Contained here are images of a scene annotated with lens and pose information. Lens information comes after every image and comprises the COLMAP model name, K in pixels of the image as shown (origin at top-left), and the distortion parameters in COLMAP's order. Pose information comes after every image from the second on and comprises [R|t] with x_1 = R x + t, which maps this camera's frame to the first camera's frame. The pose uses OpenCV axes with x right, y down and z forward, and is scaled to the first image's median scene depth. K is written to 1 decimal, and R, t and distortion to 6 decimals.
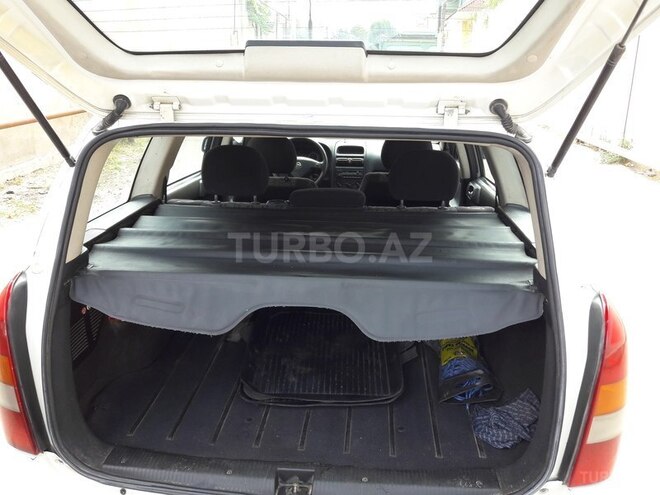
lens RADIAL K [[550.9, 0, 330.0], [0, 550.9, 247.5], [0, 0, 1]] dist [0.060706, -0.082892]
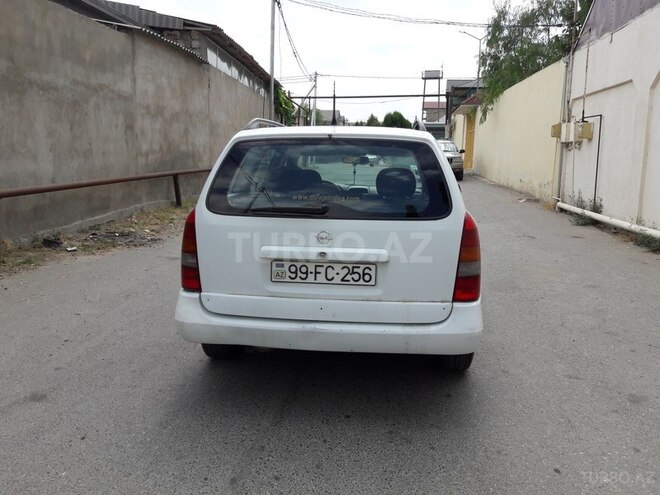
lens RADIAL K [[550.9, 0, 330.0], [0, 550.9, 247.5], [0, 0, 1]] dist [0.060706, -0.082892]
pose [[0.999562, 0.011326, -0.027323, -0.001347], [-0.015364, 0.988193, -0.152441, 0.085001], [0.025274, 0.152794, 0.987935, -0.171107]]
